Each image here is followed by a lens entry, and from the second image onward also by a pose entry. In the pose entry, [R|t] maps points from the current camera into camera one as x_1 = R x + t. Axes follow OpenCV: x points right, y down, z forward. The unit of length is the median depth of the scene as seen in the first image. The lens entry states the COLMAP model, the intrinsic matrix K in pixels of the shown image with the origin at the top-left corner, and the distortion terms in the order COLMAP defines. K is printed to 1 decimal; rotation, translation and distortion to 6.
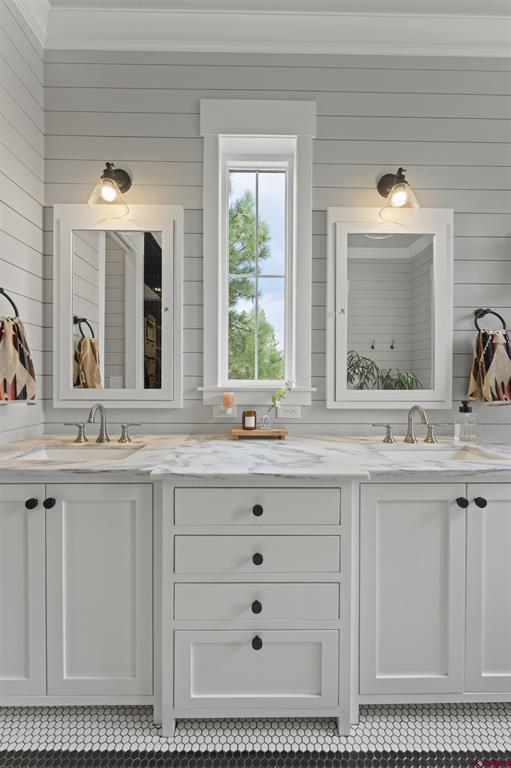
lens RADIAL K [[310.1, 0, 256.0], [0, 310.1, 380.3], [0, 0, 1]] dist [-0.001878, -0.000496]
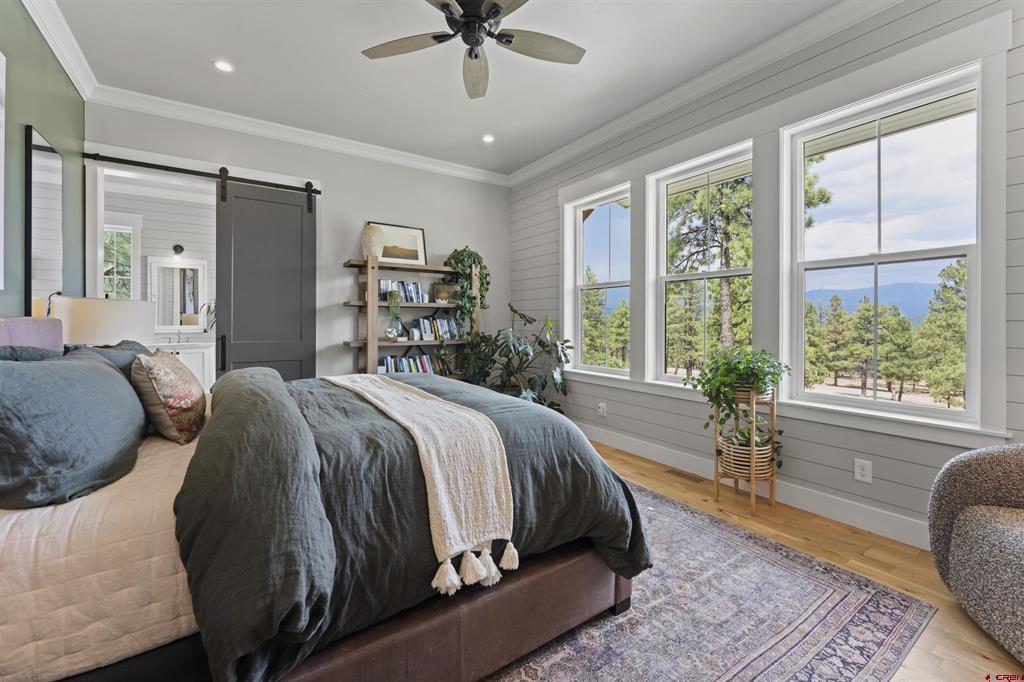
lens RADIAL K [[418.5, 0, 512.0], [0, 418.5, 341.0], [0, 0, 1]] dist [-0.001181, -0.000152]
pose [[0.836654, -0.012739, 0.547584, 0.911178], [-0.008187, 0.999327, 0.035757, 0.009894], [-0.547671, -0.034400, 0.835987, -3.847683]]
